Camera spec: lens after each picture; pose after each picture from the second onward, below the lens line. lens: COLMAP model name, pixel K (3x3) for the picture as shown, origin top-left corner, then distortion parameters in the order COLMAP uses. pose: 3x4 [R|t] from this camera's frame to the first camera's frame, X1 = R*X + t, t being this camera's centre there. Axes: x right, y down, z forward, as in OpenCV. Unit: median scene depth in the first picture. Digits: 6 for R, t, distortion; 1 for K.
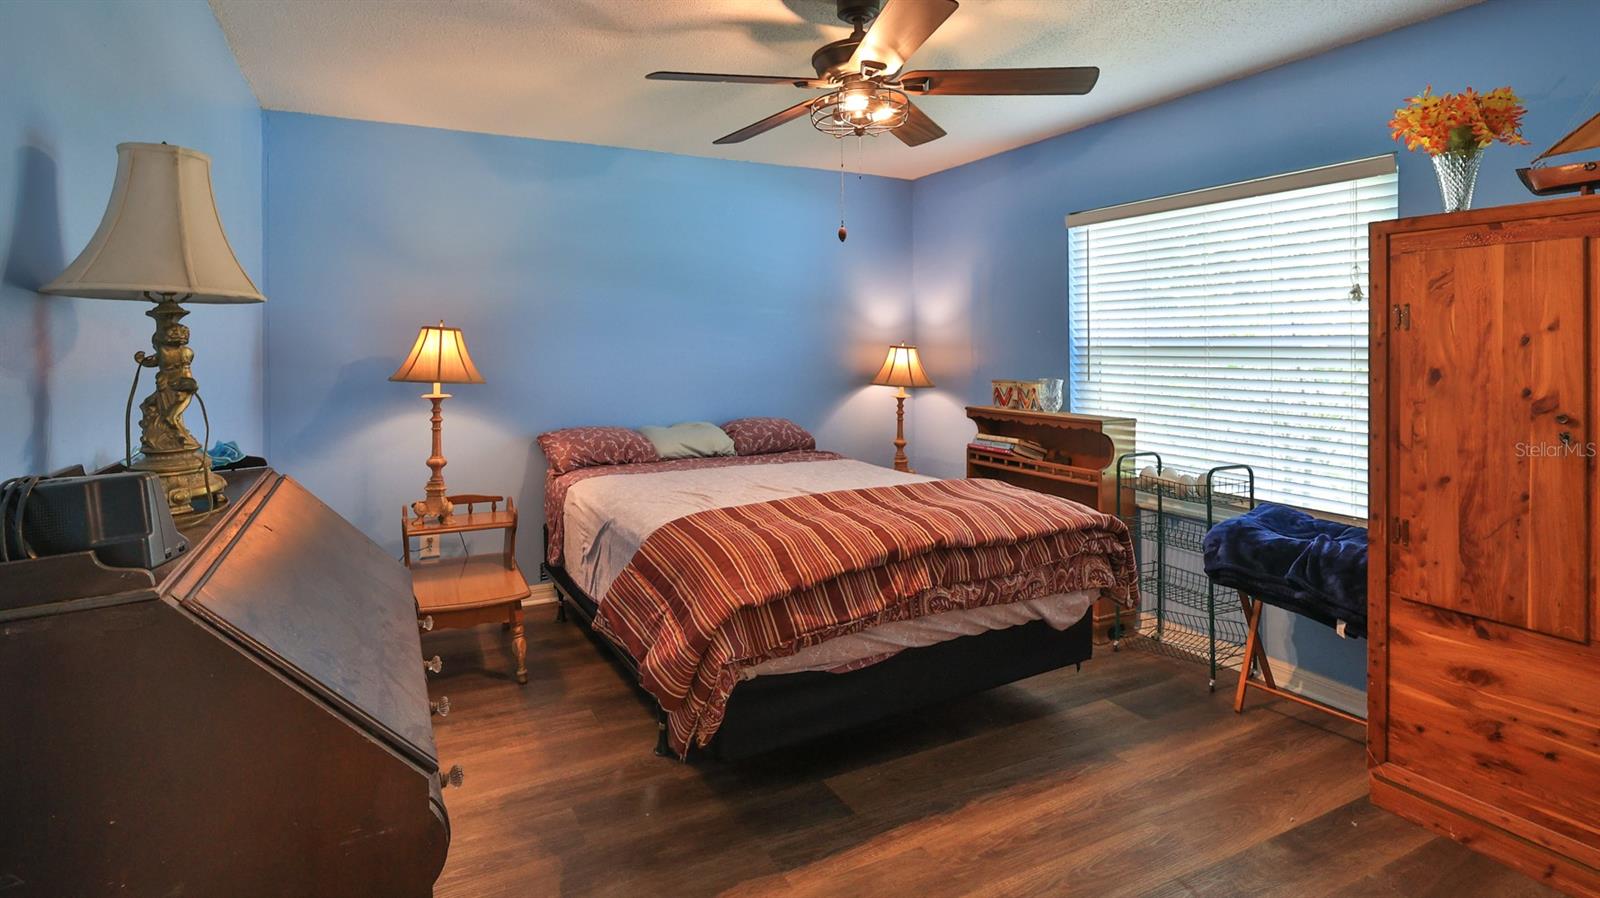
lens RADIAL K [[711.2, 0, 791.9], [0, 711.2, 439.9], [0, 0, 1]] dist [-0.001948, 0.000105]
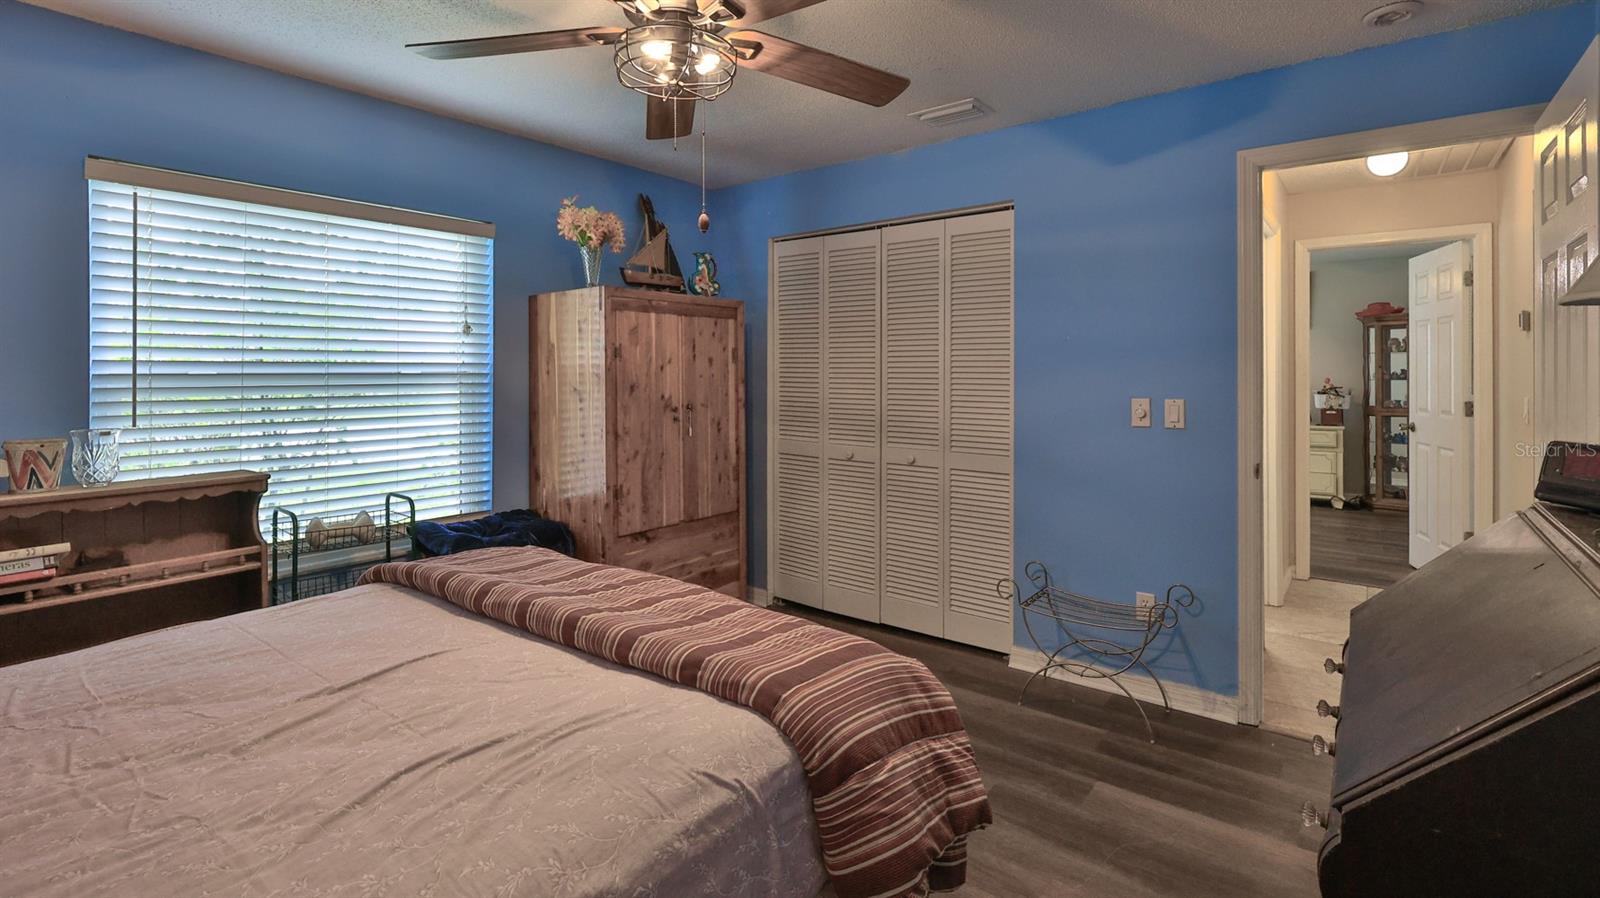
lens RADIAL K [[711.2, 0, 791.9], [0, 711.2, 439.9], [0, 0, 1]] dist [-0.001948, 0.000105]
pose [[-0.359117, -0.084144, 0.929492, -0.696409], [0.130879, 0.981546, 0.139423, -0.150402], [-0.924070, 0.171720, -0.341477, 1.198396]]
